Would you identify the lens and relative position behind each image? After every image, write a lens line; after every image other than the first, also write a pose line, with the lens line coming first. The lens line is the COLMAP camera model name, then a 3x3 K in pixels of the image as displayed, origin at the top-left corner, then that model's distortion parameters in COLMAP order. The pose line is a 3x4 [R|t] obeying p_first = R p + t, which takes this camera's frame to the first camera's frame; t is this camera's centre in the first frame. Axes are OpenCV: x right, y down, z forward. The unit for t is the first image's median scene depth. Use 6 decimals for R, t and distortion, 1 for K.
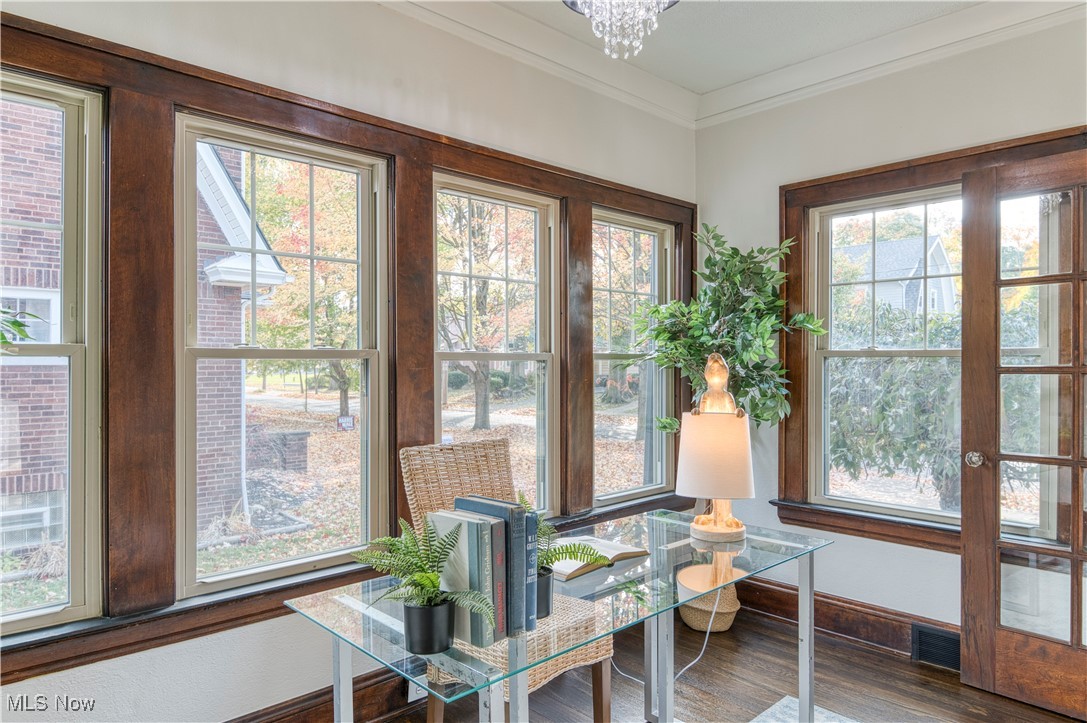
lens RADIAL K [[677.5, 0, 545.6], [0, 677.5, 361.5], [0, 0, 1]] dist [0.000095, 0.001955]
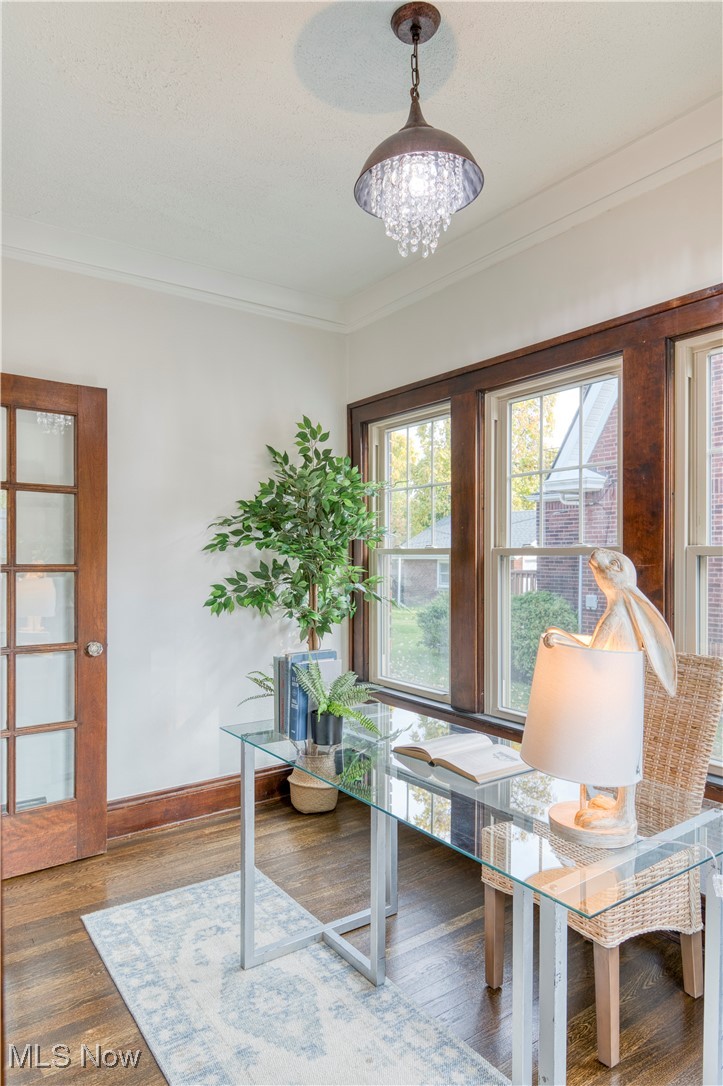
lens RADIAL K [[676.9, 0, 363.8], [0, 676.9, 546.4], [0, 0, 1]] dist [0.000095, 0.001955]
pose [[-0.141516, -0.013121, -0.989849, 0.809119], [0.001136, 0.999909, -0.013417, -0.003859], [0.989935, -0.003023, -0.141488, 0.772466]]
